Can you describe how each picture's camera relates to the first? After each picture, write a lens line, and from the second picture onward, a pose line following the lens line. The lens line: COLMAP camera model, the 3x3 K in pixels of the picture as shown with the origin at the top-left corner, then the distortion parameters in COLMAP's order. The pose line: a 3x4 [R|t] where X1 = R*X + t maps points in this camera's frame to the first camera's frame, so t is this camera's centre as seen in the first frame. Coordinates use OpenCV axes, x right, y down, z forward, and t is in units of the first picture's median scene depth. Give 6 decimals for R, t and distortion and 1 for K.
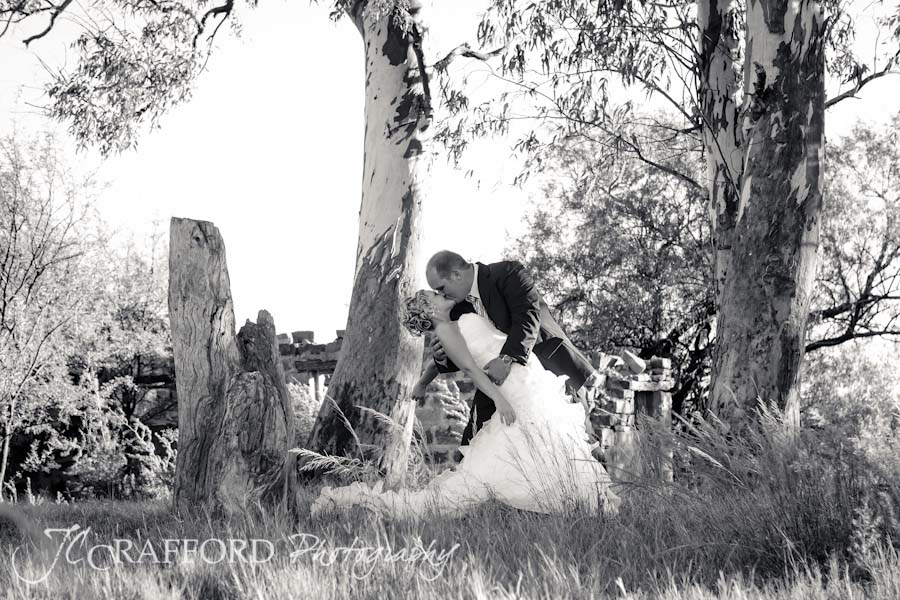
lens RADIAL K [[1583.6, 0, 450.0], [0, 1583.6, 300.0], [0, 0, 1]] dist [0.129481, 0.132309]
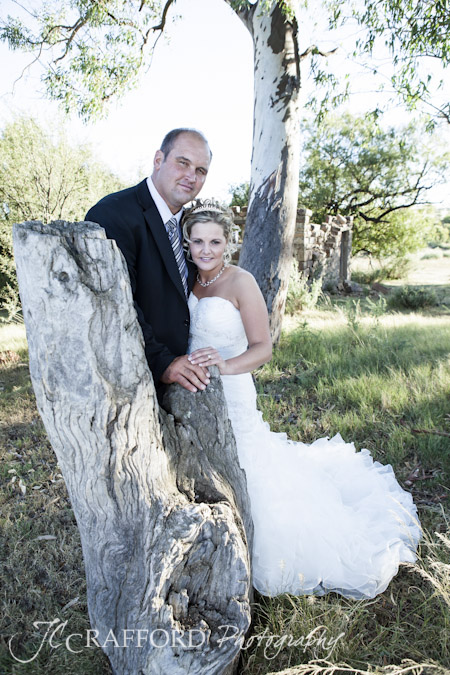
lens RADIAL K [[460.7, 0, 225.0], [0, 460.7, 337.5], [0, 0, 1]] dist [-0.092887, 0.056680]
pose [[0.999361, 0.003731, -0.035538, -0.067514], [0.008237, 0.943697, 0.330709, -0.040678], [0.034771, -0.330791, 0.943063, 0.547071]]
